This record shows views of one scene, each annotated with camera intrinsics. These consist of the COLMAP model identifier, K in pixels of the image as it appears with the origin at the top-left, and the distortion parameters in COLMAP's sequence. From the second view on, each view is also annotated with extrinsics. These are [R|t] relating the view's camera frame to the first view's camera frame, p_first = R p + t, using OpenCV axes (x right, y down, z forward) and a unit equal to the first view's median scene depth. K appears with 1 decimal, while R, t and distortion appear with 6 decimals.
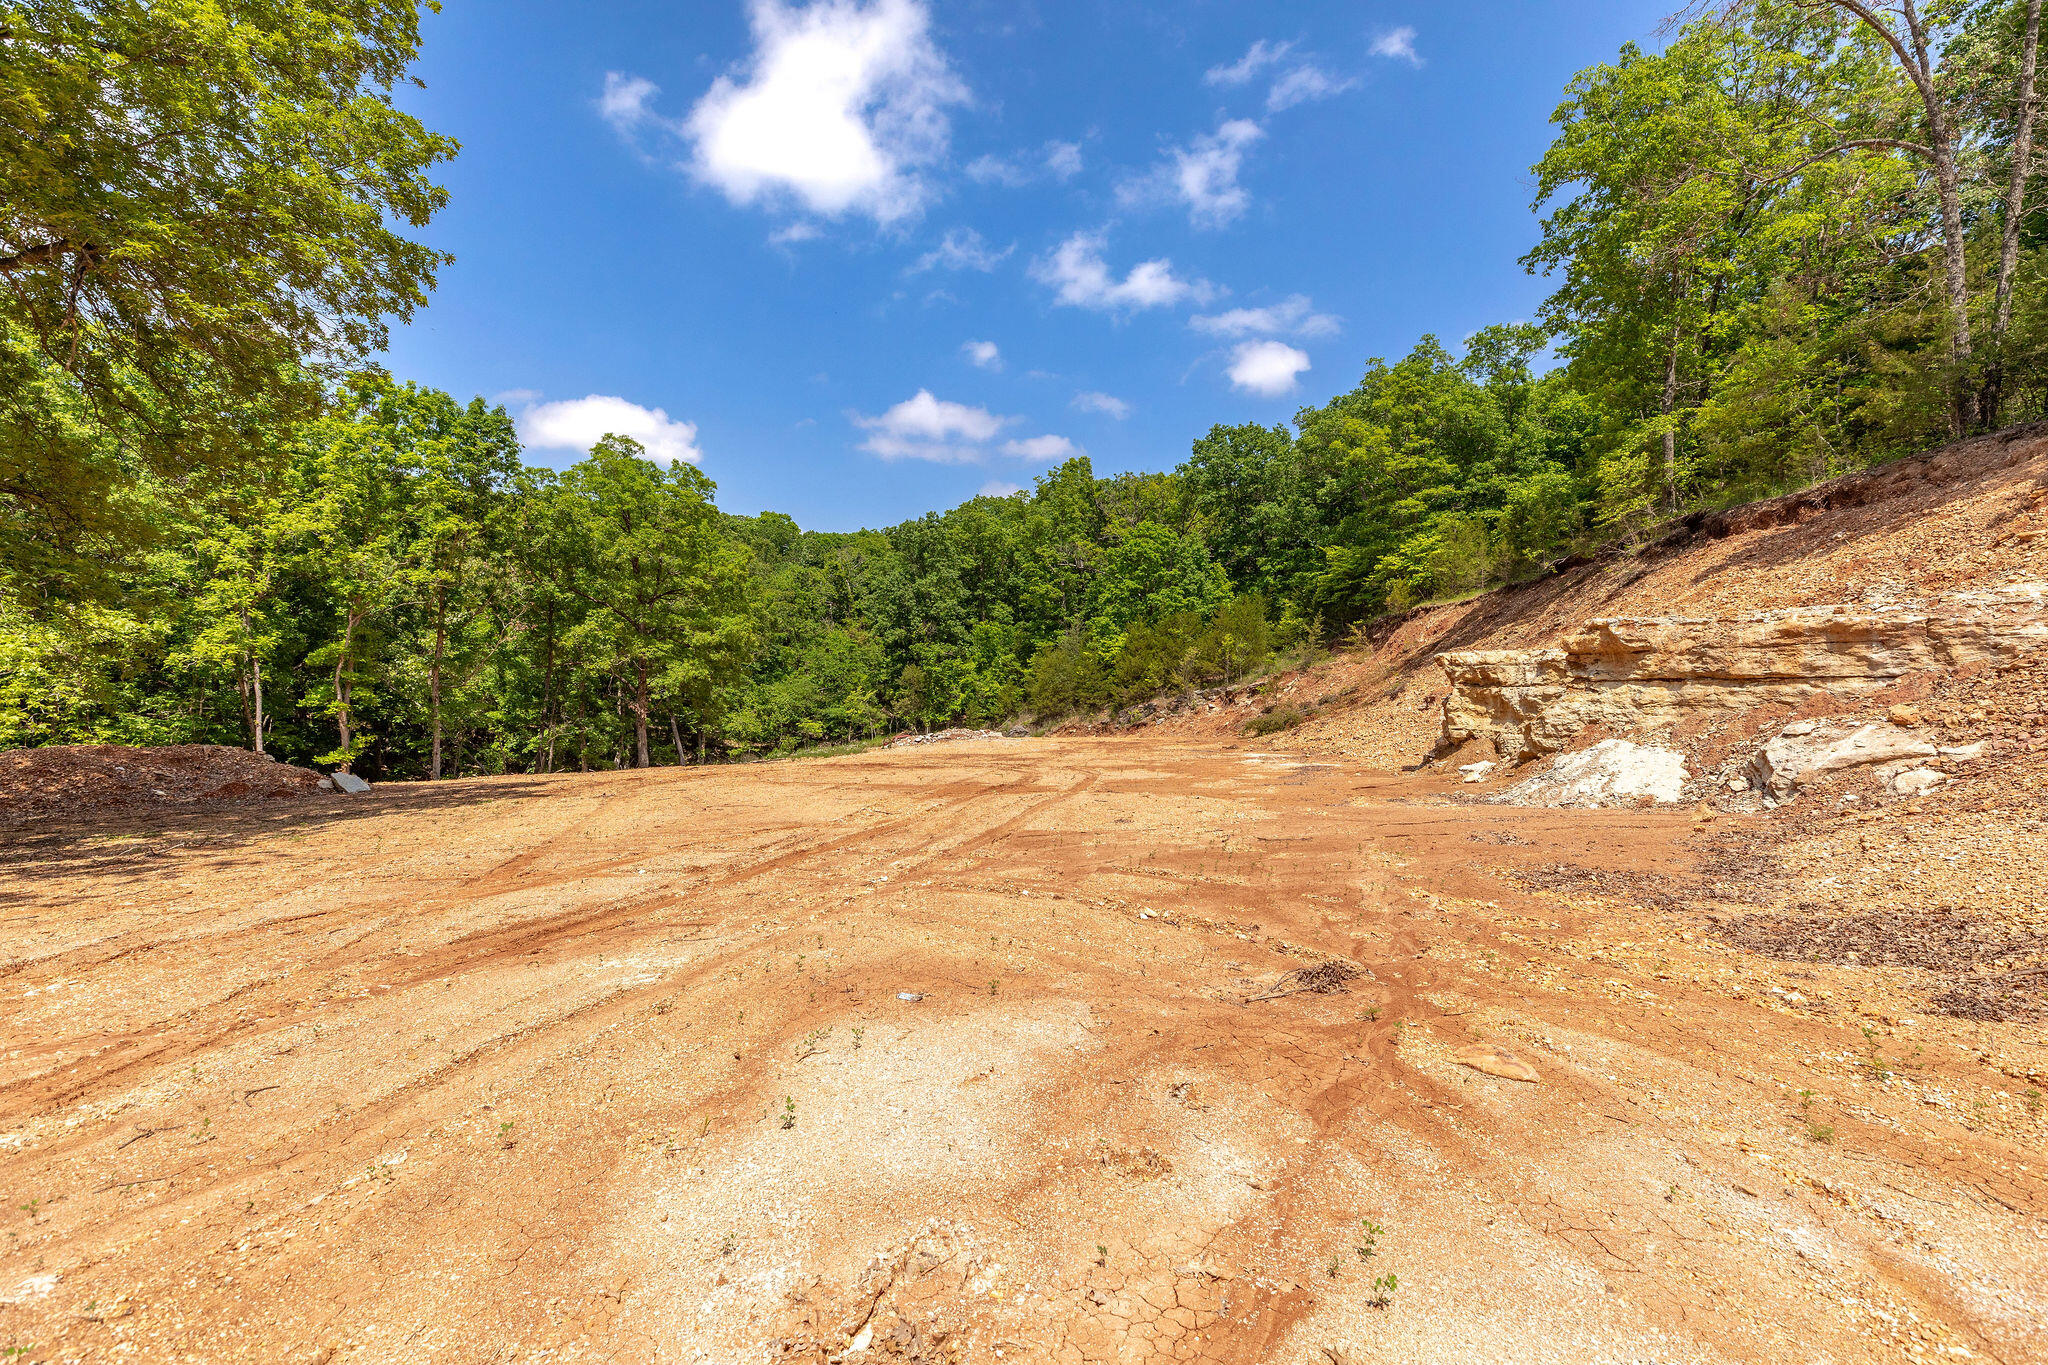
lens RADIAL K [[918.1, 0, 1024.0], [0, 918.1, 682.5], [0, 0, 1]] dist [-0.001295, -0.000193]
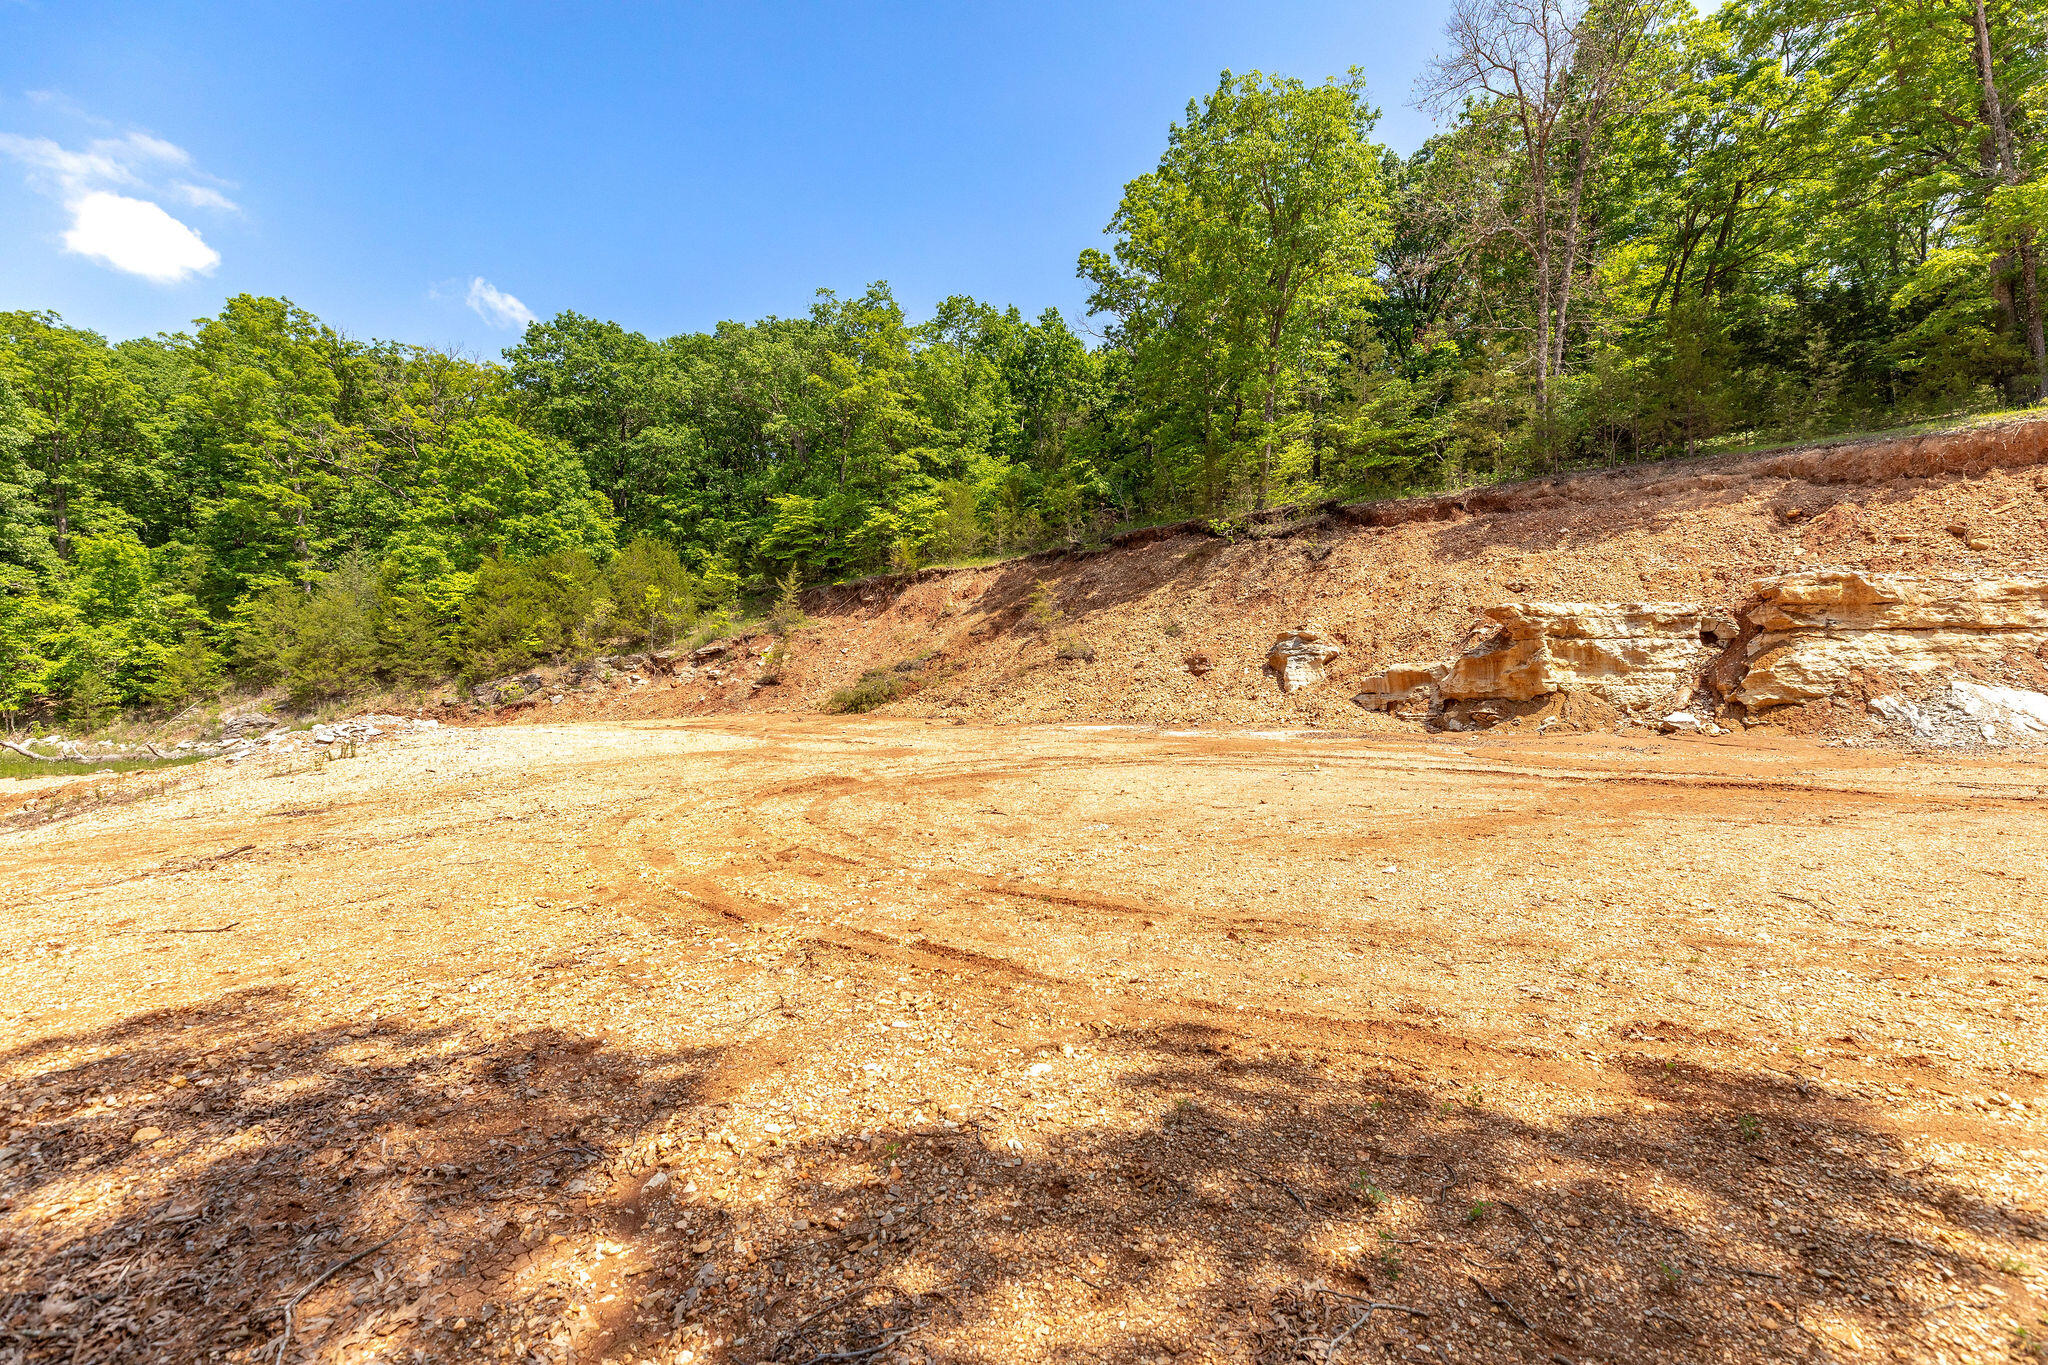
lens RADIAL K [[918.1, 0, 1024.0], [0, 918.1, 682.5], [0, 0, 1]] dist [-0.001295, -0.000193]
pose [[0.605401, -0.006333, 0.795895, -0.200467], [-0.011029, 0.999806, 0.016345, 0.013283], [-0.795844, -0.018673, 0.605214, 0.280246]]
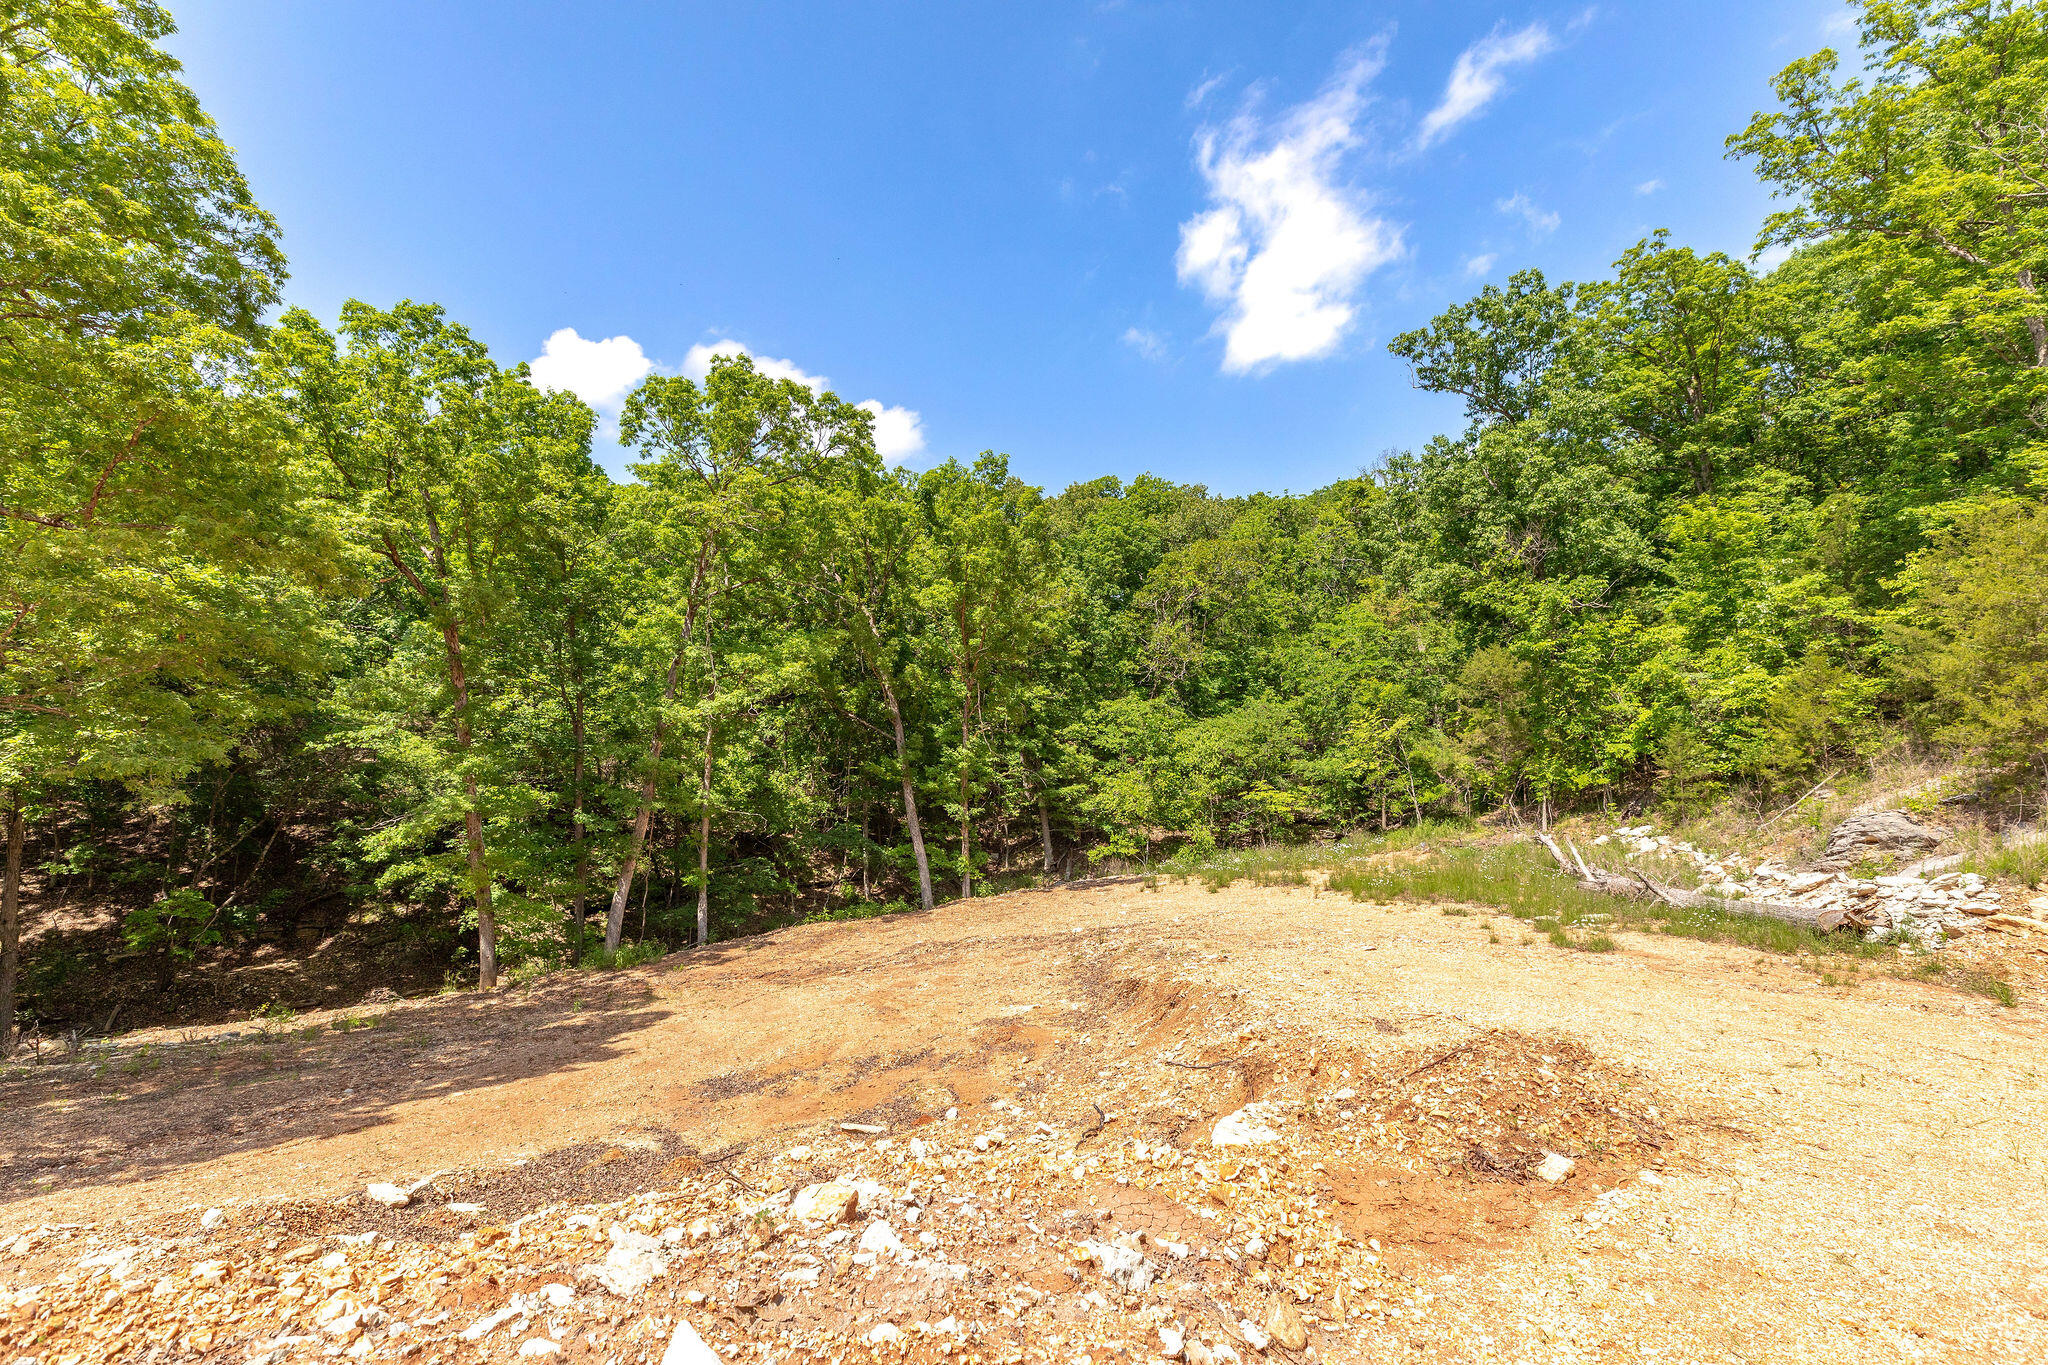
lens RADIAL K [[918.1, 0, 1024.0], [0, 918.1, 682.5], [0, 0, 1]] dist [-0.001295, -0.000193]
pose [[0.751130, -0.075648, -0.655806, -0.017356], [0.037134, 0.996681, -0.072437, 0.024510], [0.659109, 0.030057, 0.751447, 0.756483]]
